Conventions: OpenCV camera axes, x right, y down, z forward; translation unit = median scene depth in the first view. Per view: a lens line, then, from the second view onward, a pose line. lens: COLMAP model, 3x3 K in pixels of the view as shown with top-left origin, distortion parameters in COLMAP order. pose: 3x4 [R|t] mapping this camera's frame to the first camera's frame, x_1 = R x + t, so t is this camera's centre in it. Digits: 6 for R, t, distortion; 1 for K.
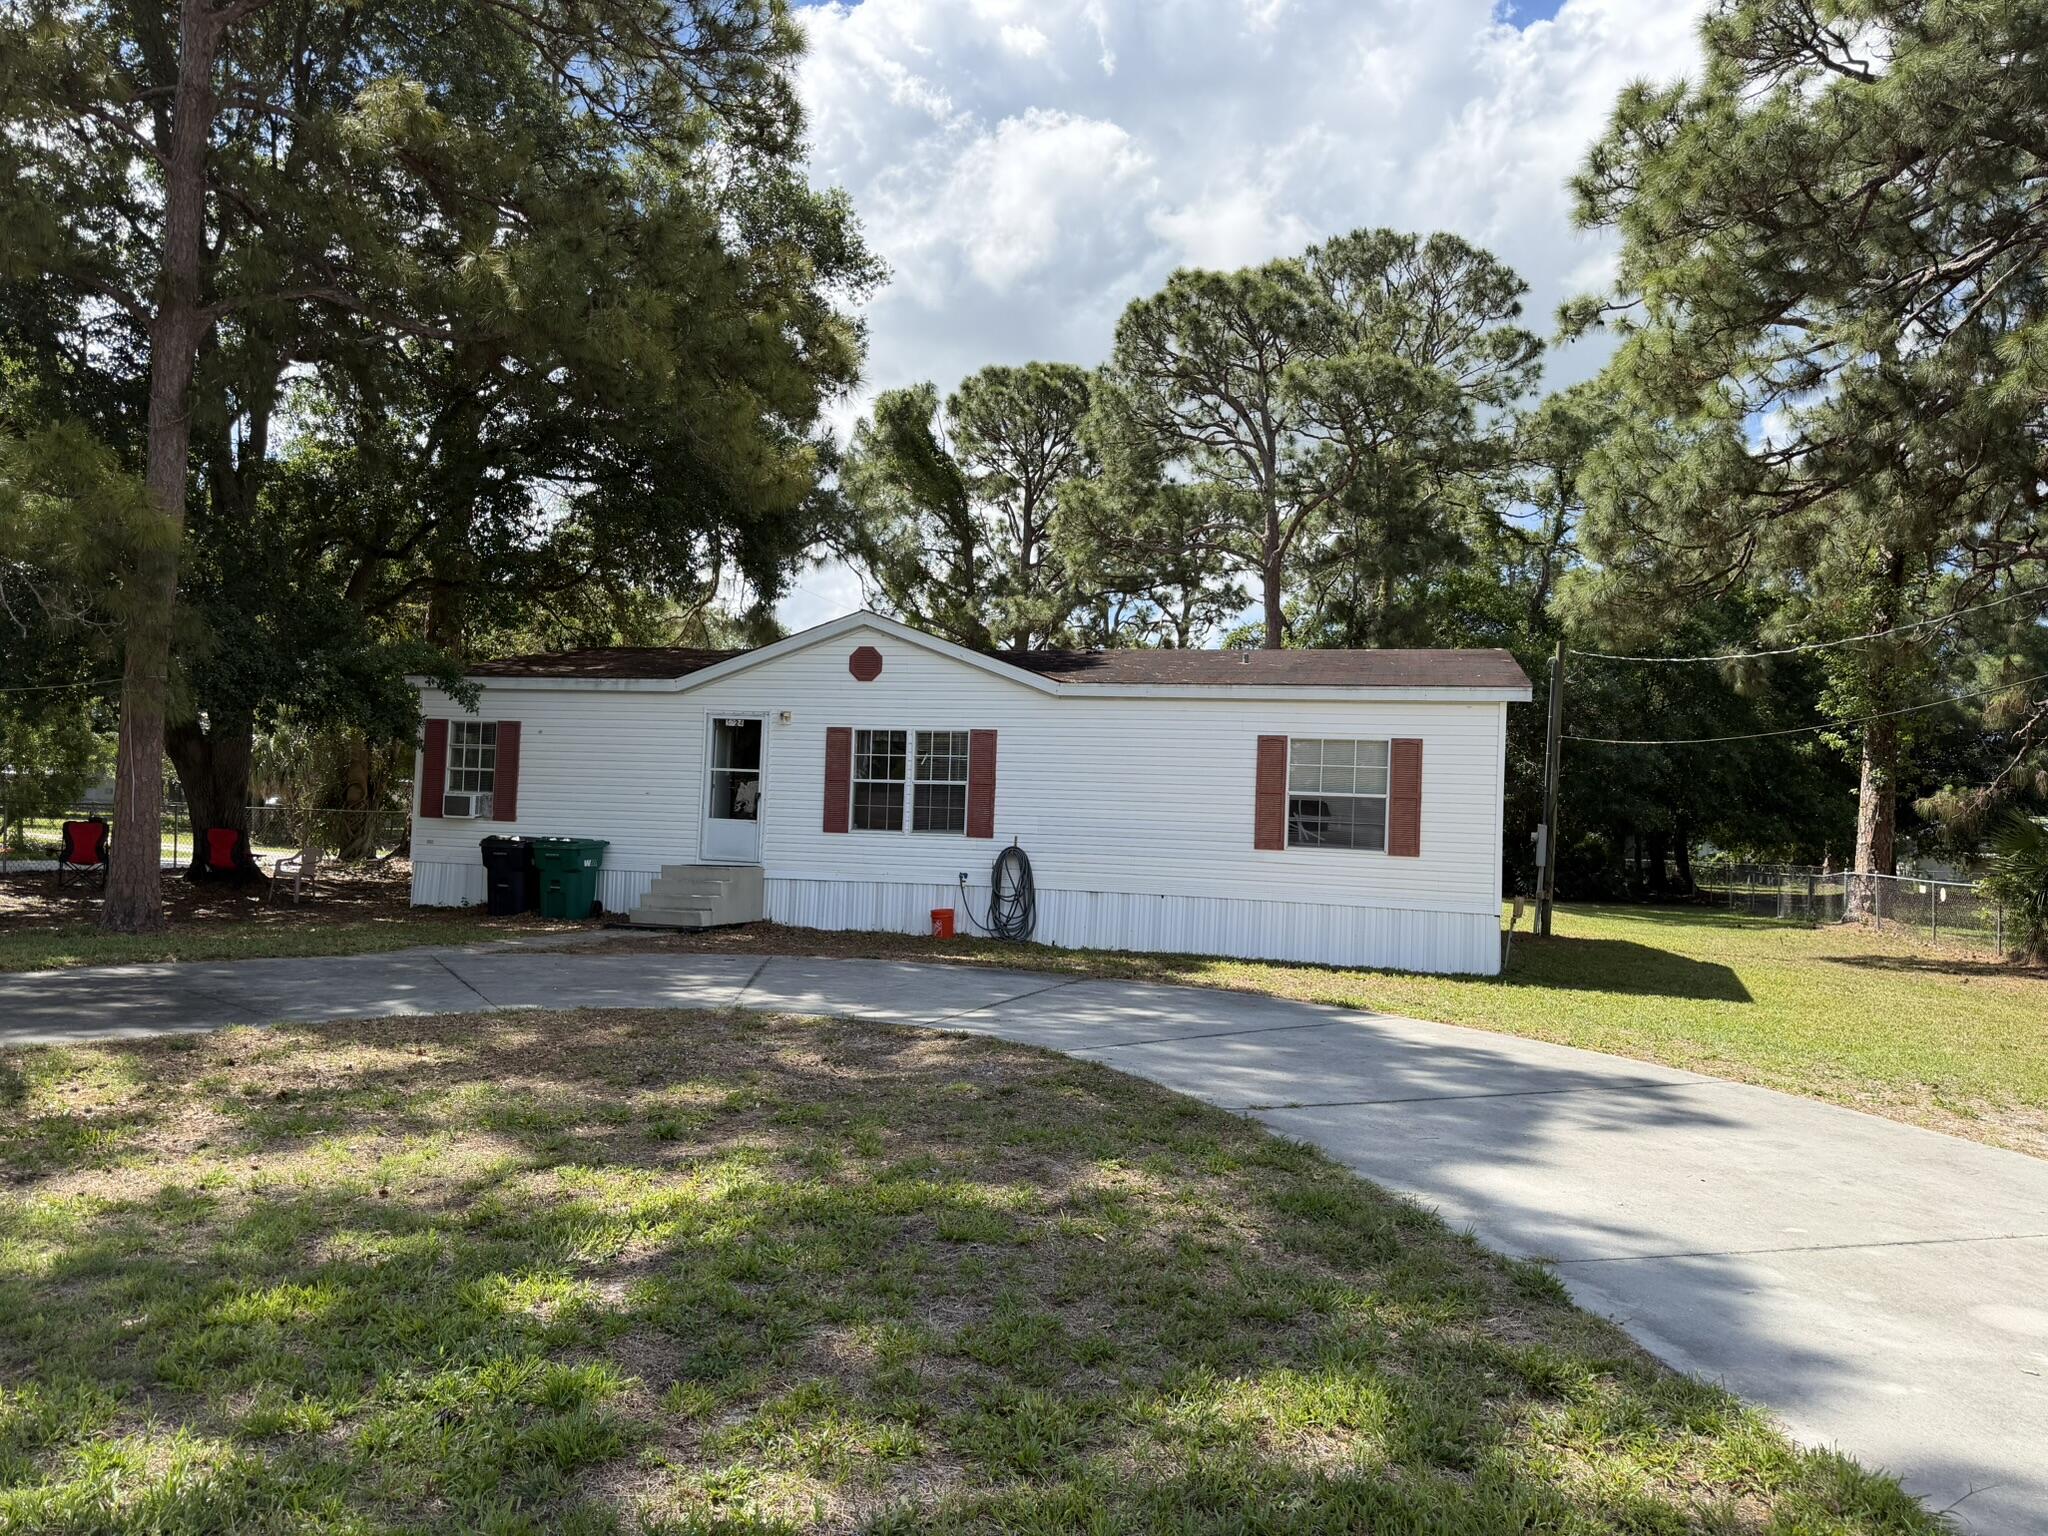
lens RADIAL K [[1429.2, 0, 1012.8], [0, 1429.2, 768.5], [0, 0, 1]] dist [0.128316, -0.196676]
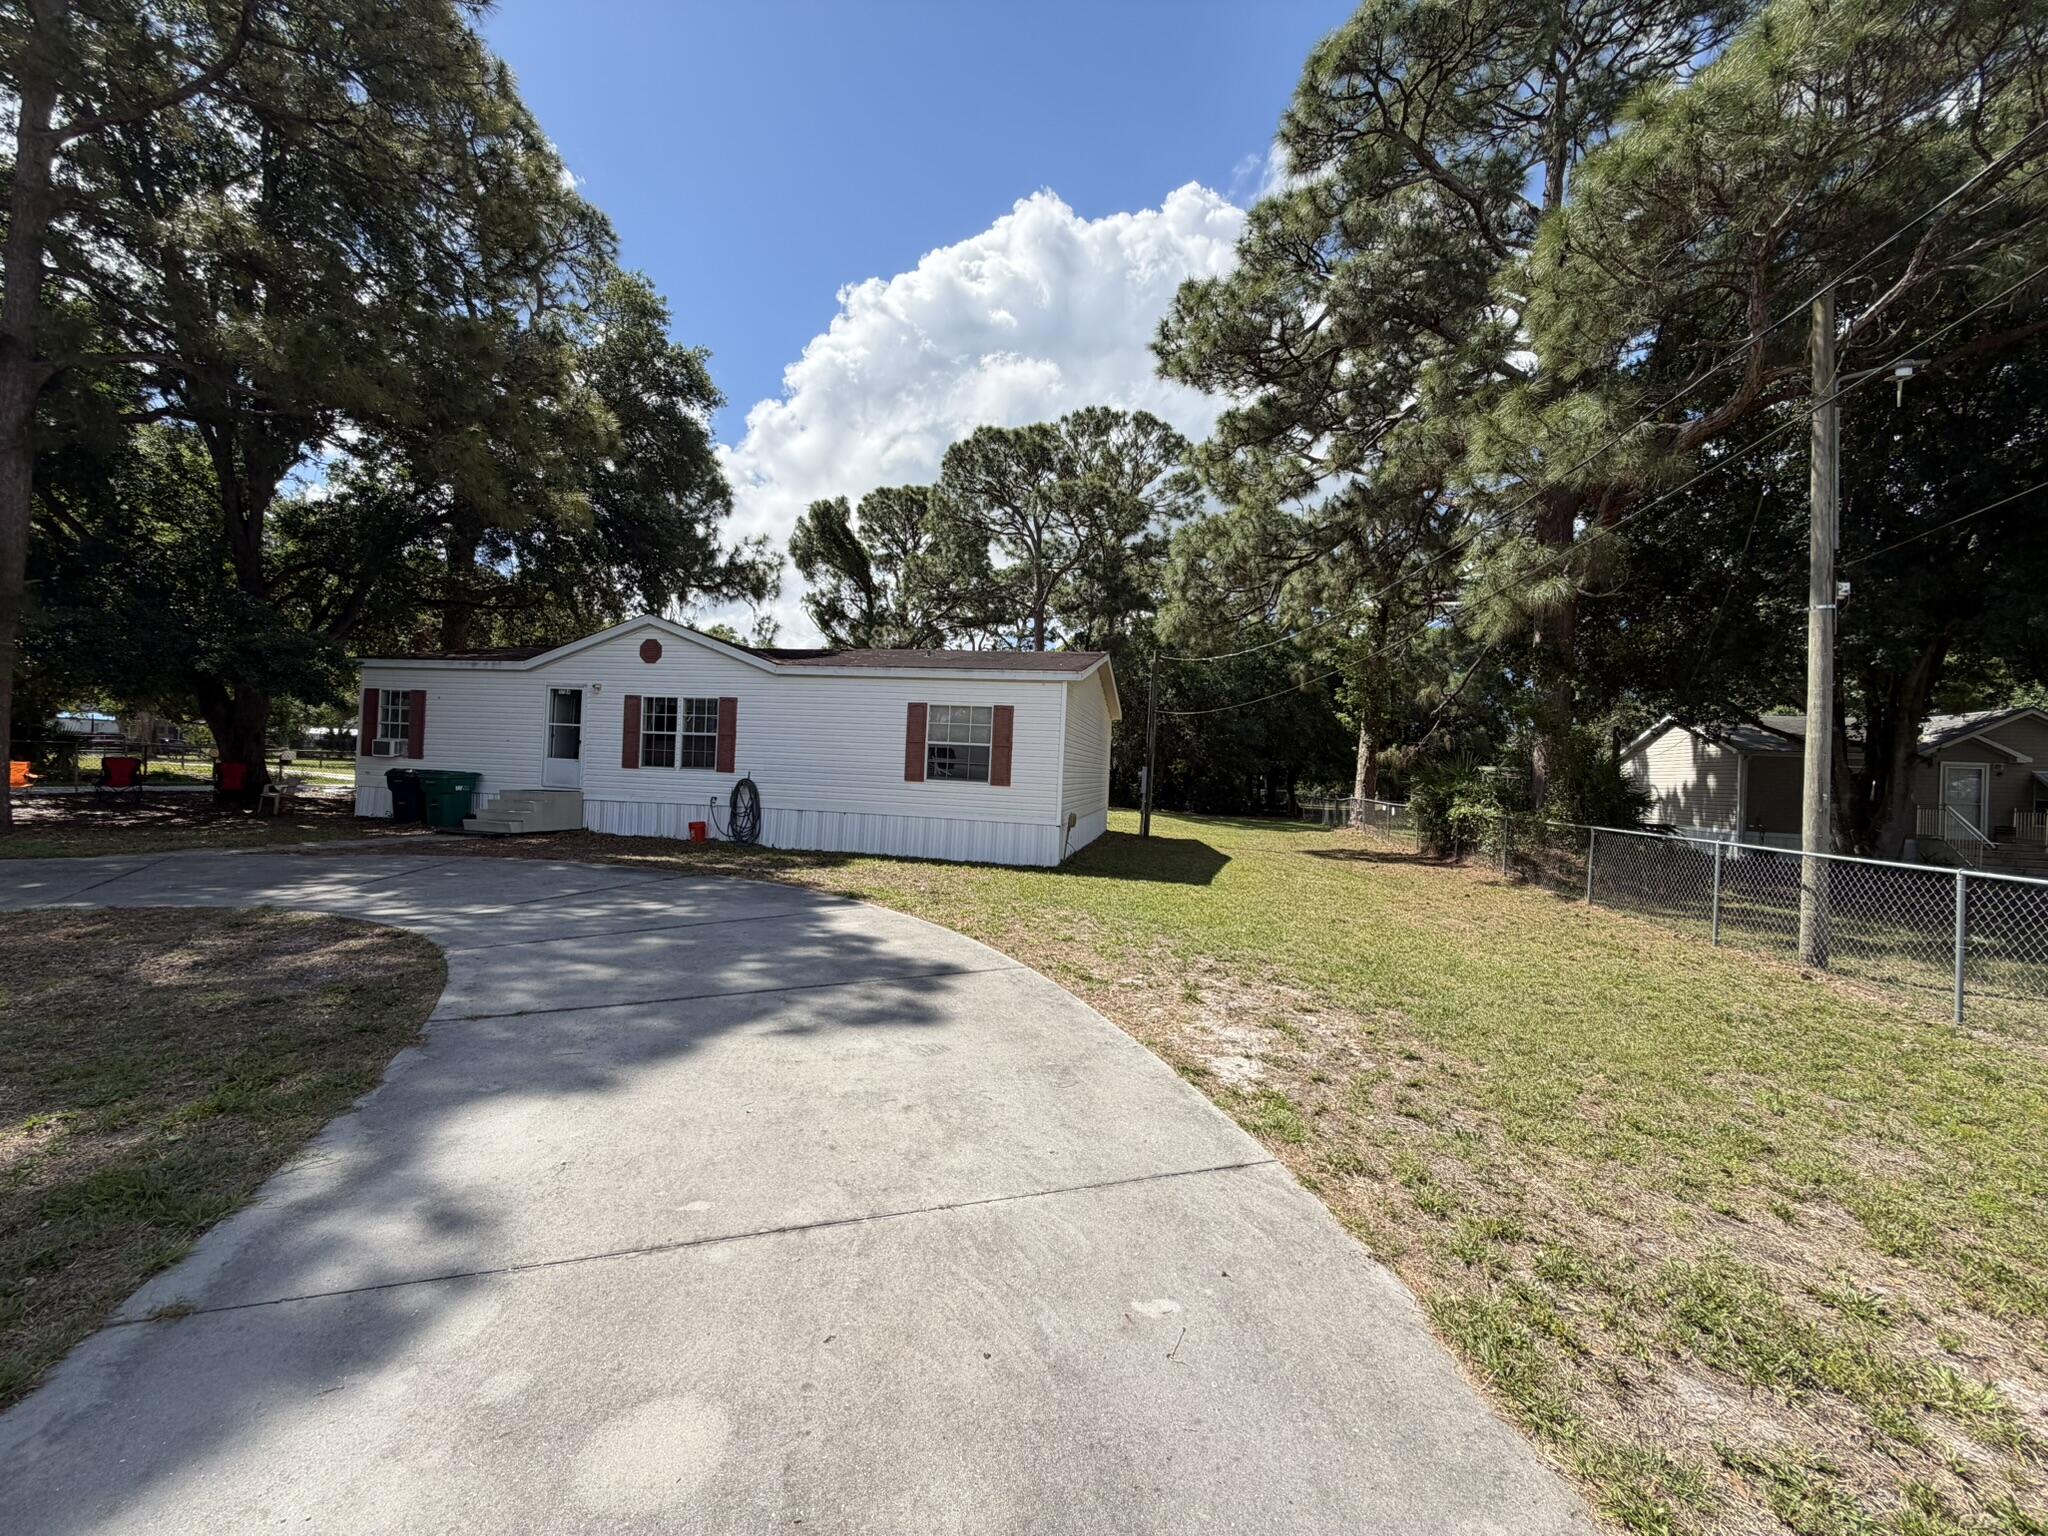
lens RADIAL K [[815.1, 0, 1016.7], [0, 815.1, 763.9], [0, 0, 1]] dist [0.001401, 0.000431]
pose [[0.997929, 0.006393, 0.064002, 0.208047], [-0.008424, 0.999468, 0.031516, 0.010841], [-0.063766, -0.031990, 0.997452, 0.154165]]
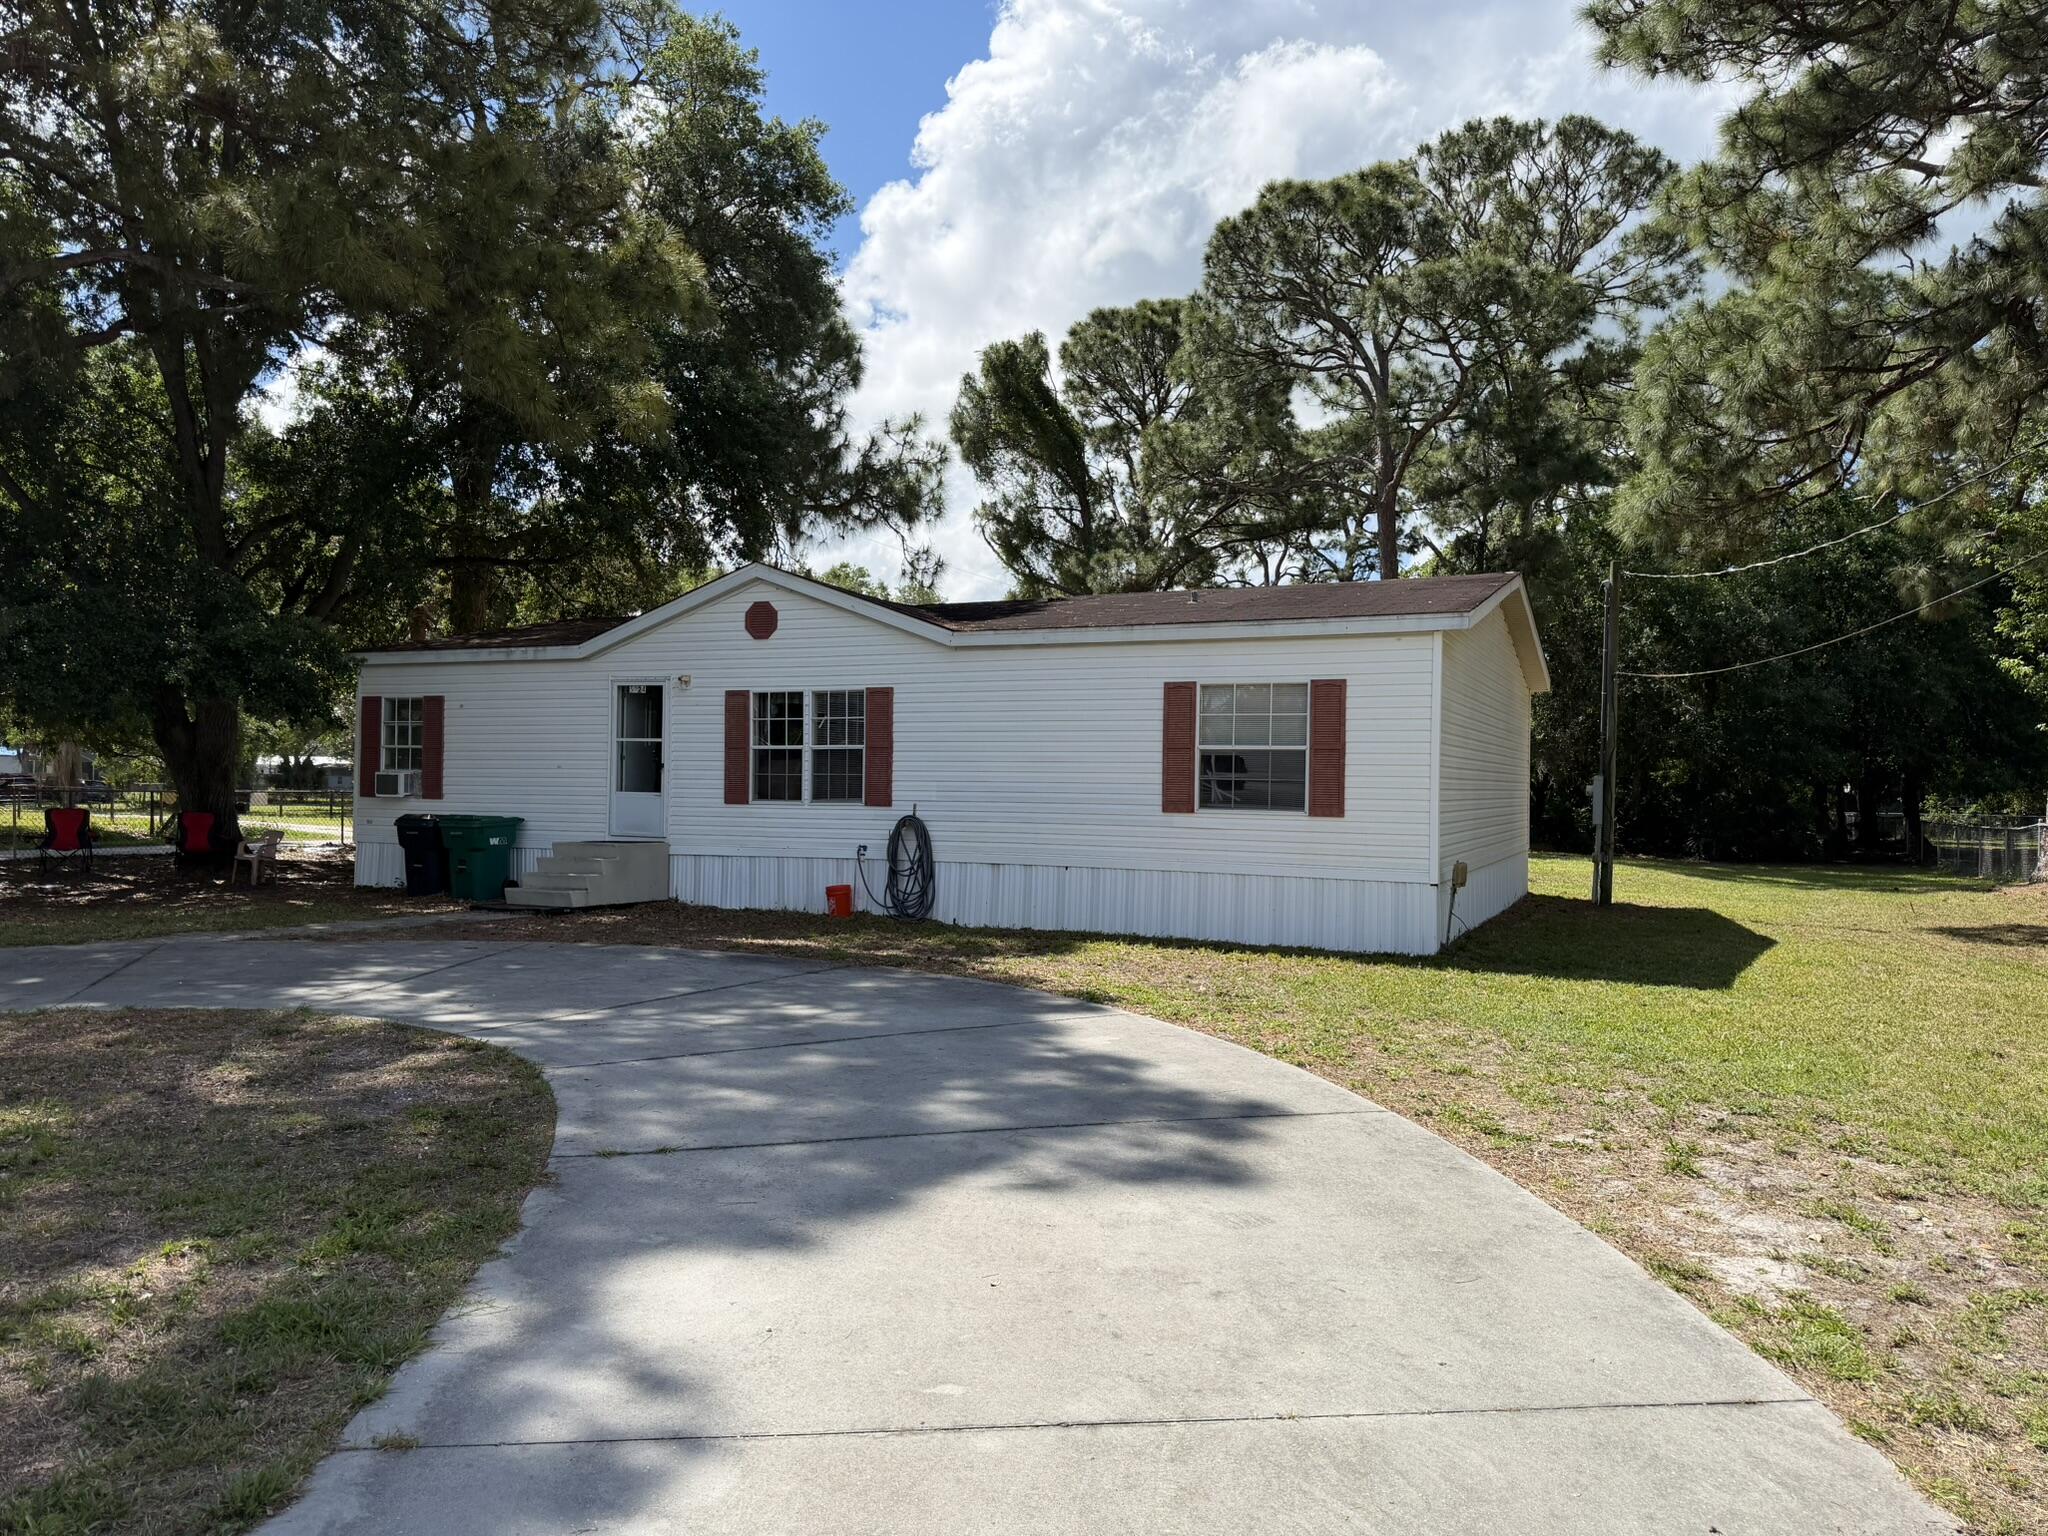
lens RADIAL K [[1429.2, 0, 1012.8], [0, 1429.2, 768.5], [0, 0, 1]] dist [0.128316, -0.196676]
pose [[0.985747, -0.025826, -0.166238, 0.203681], [0.029476, 0.999375, 0.019529, 0.008688], [0.165630, -0.024151, 0.985892, 0.112797]]
